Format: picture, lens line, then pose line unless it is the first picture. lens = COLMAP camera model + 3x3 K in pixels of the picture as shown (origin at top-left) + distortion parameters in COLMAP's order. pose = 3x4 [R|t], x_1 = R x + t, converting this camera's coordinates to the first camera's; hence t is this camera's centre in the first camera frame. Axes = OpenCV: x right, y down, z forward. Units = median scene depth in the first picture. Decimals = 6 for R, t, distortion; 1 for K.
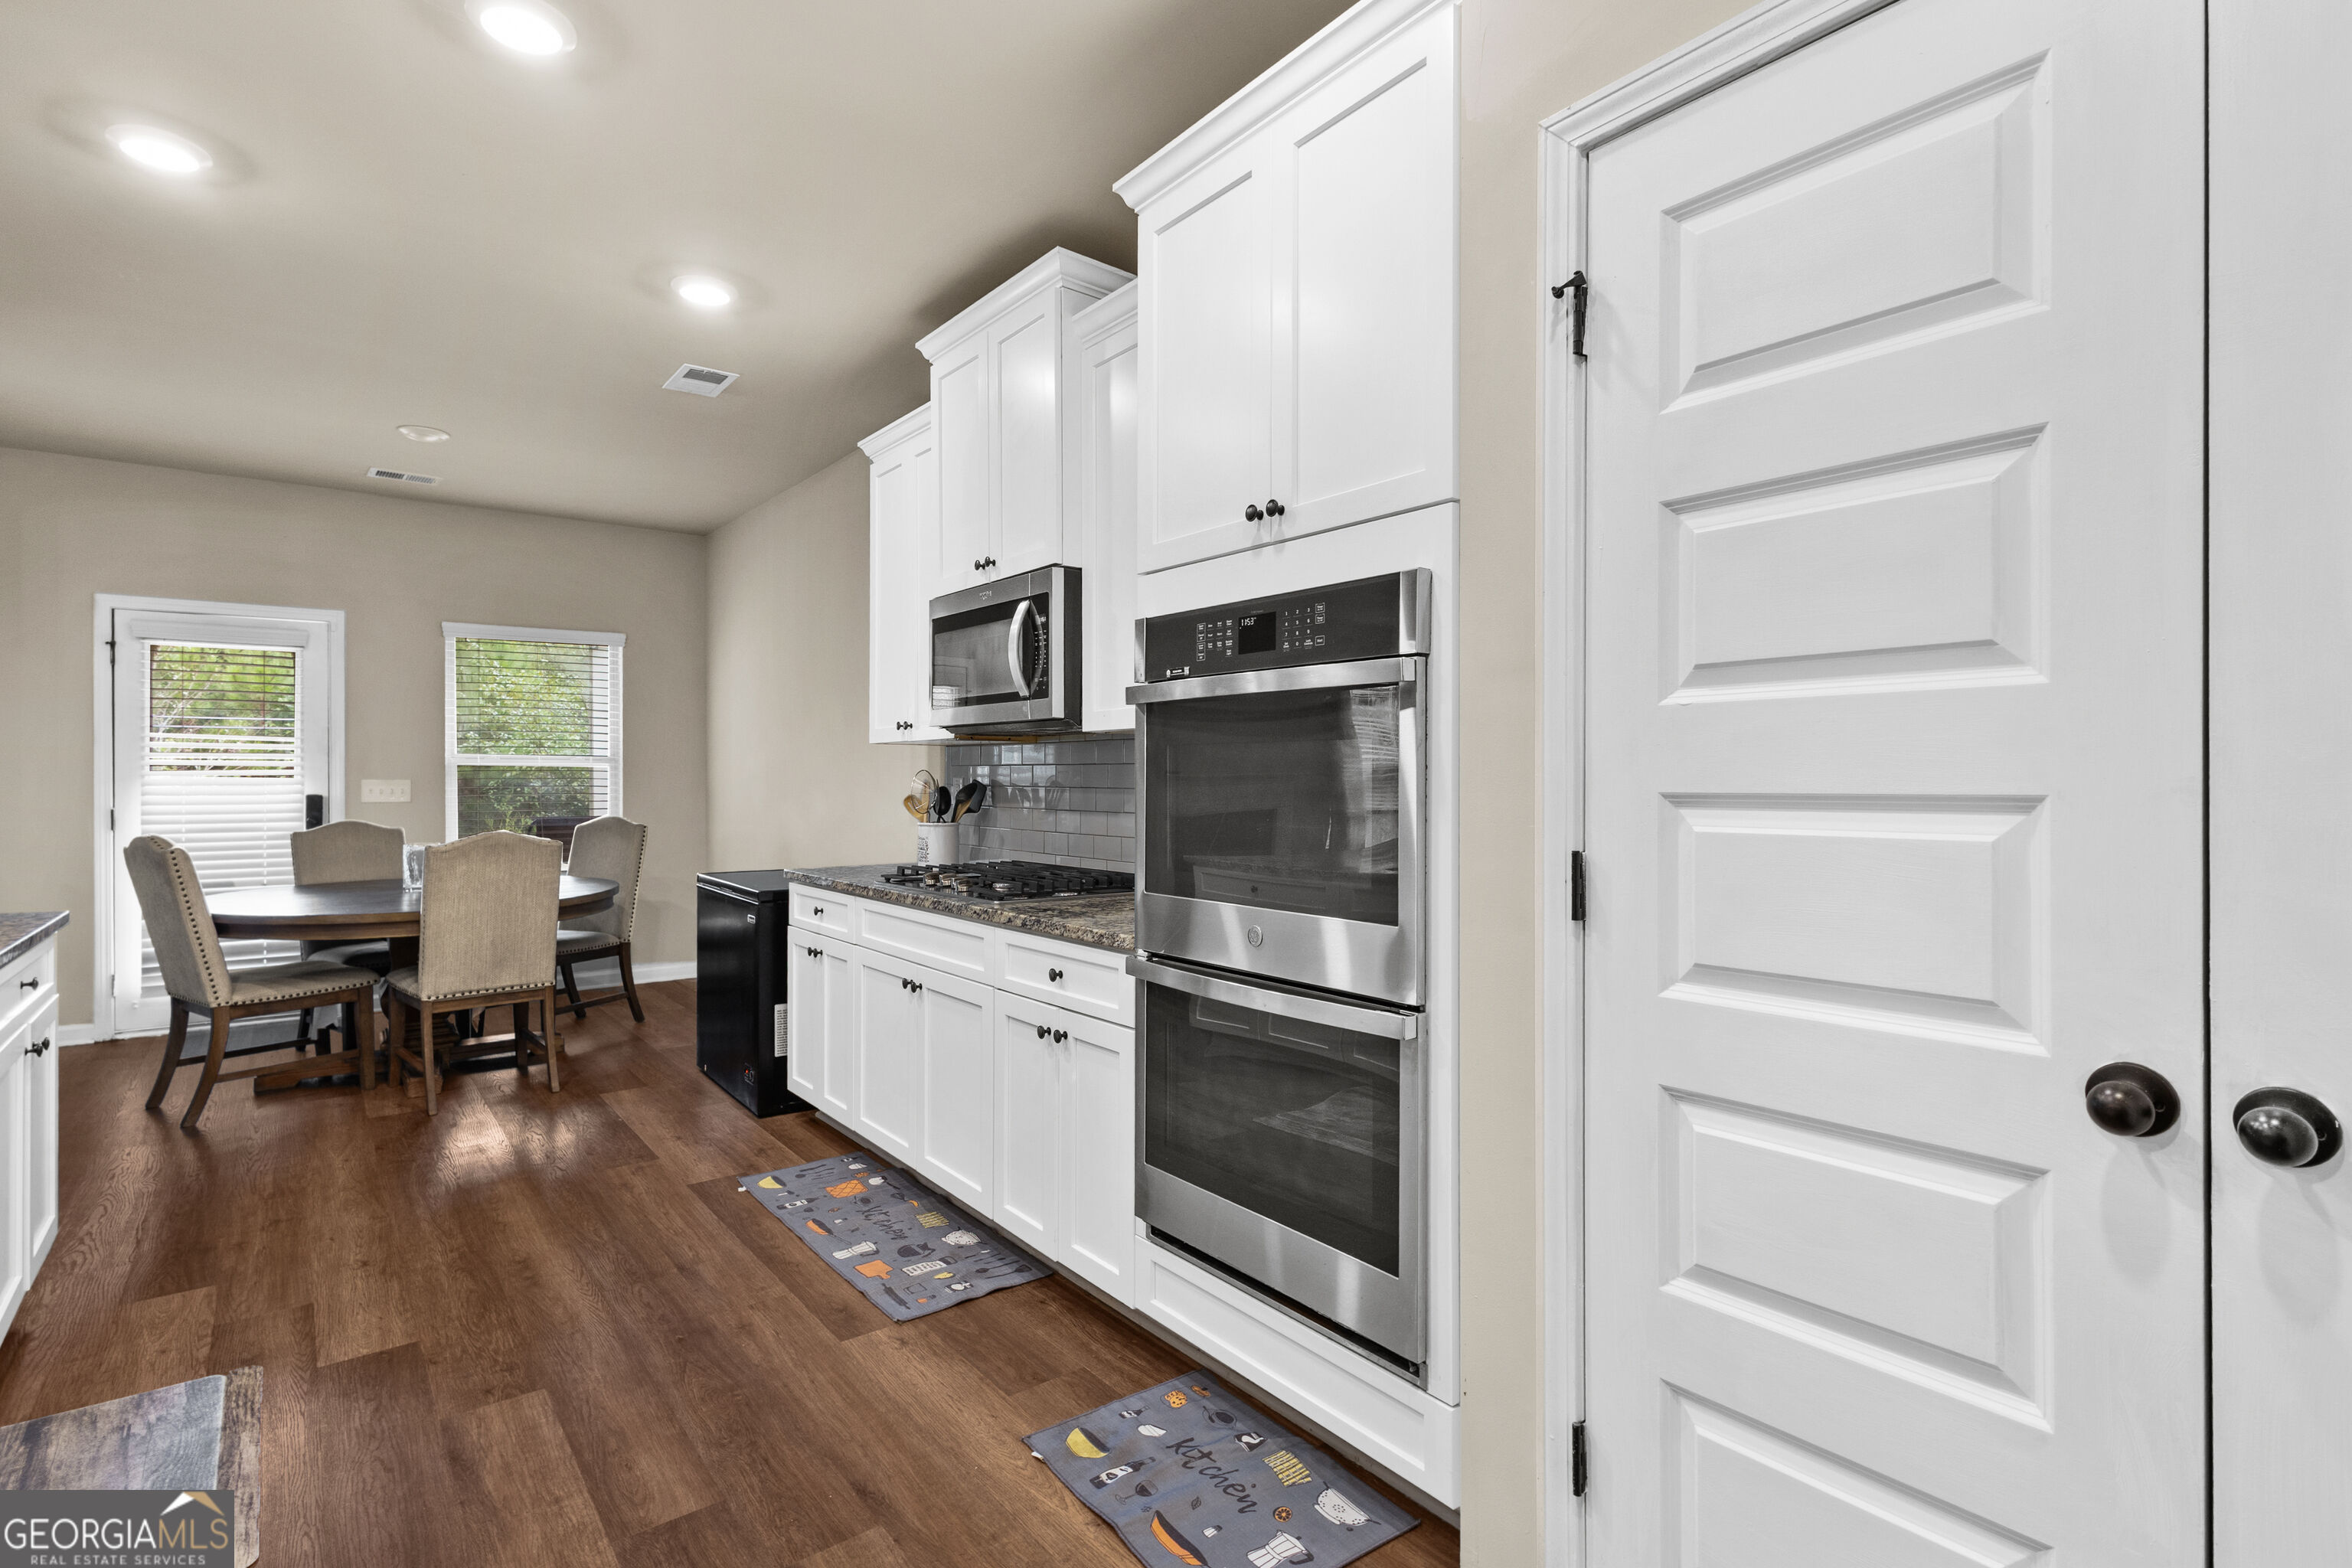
lens RADIAL K [[1112.2, 0, 1186.0], [0, 1112.2, 775.1], [0, 0, 1]] dist [0.001392, -0.005771]
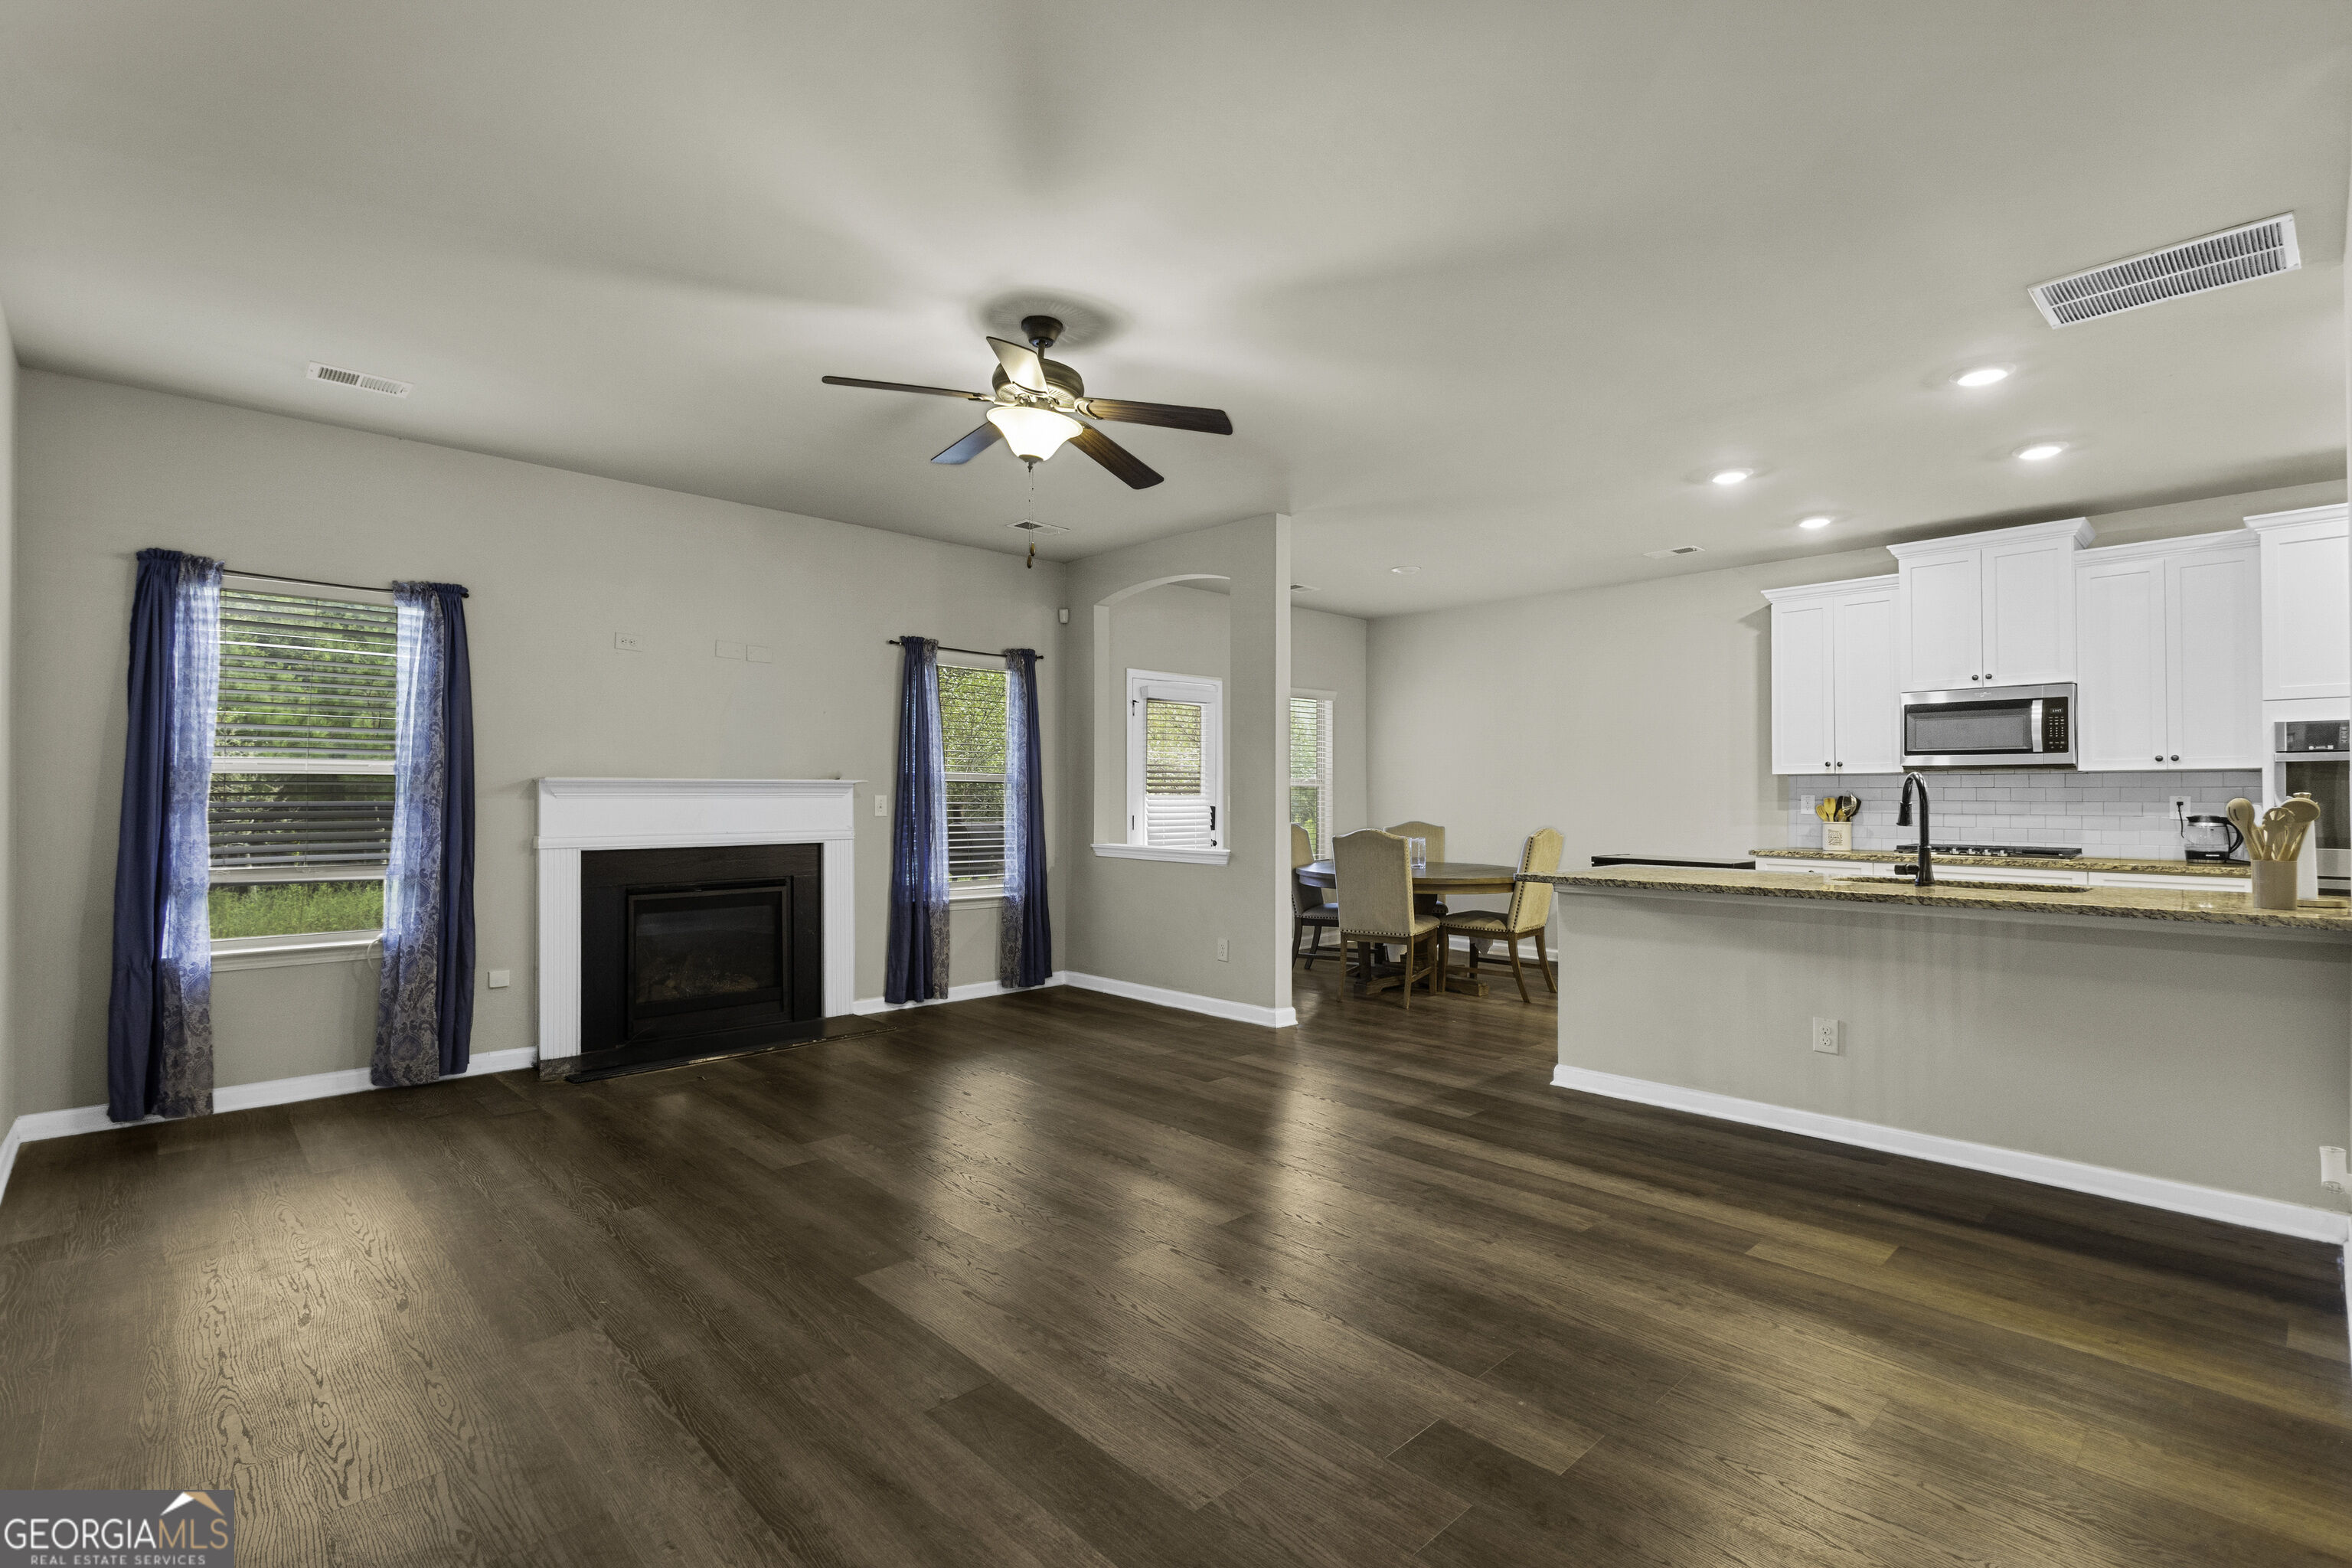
lens RADIAL K [[1083.5, 0, 1174.3], [0, 1083.5, 786.3], [0, 0, 1]] dist [0.002495, 0.000376]
pose [[0.998021, 0.002928, 0.062807, -1.702981], [-0.002508, 0.999974, -0.006766, 0.002854], [-0.062825, 0.006595, 0.998003, -0.719981]]
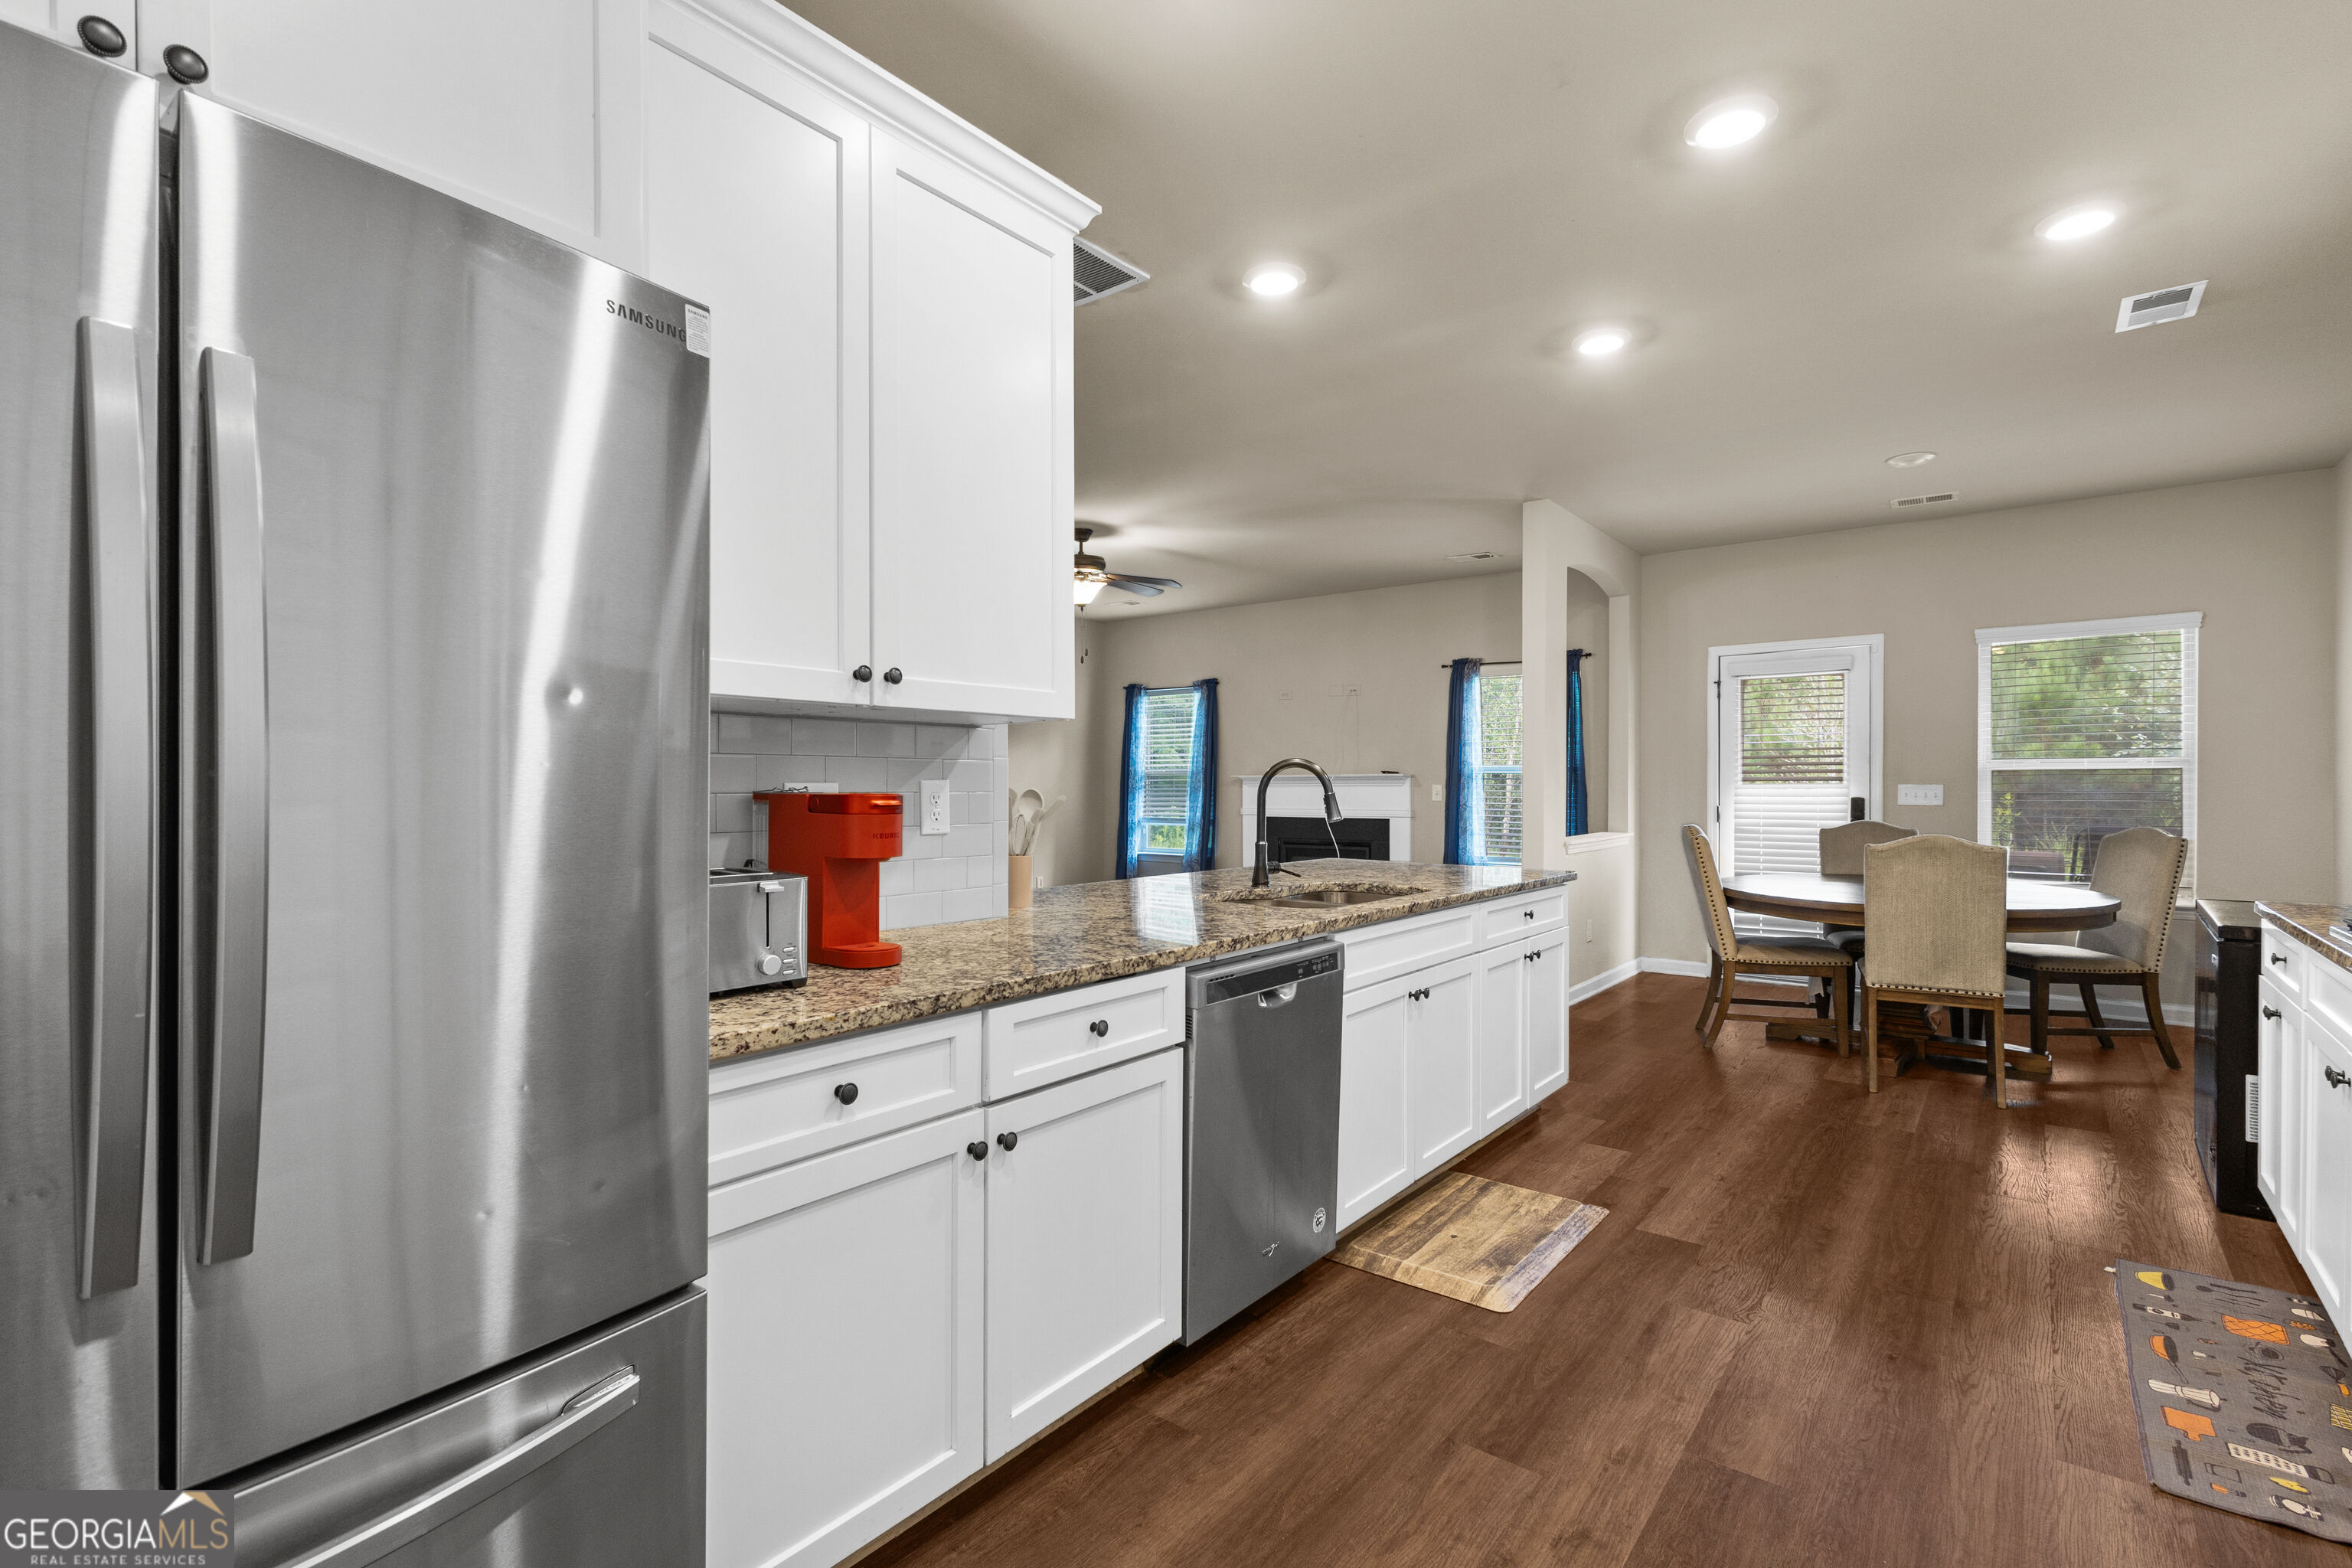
lens RADIAL K [[1065.2, 0, 1176.0], [0, 1065.2, 784.0], [0, 0, 1]] dist [0.001758, -0.007644]
pose [[0.207867, 0.000300, -0.978157, 0.260016], [0.003122, 0.999995, 0.000970, 0.001077], [0.978152, -0.003256, 0.207865, 0.153225]]
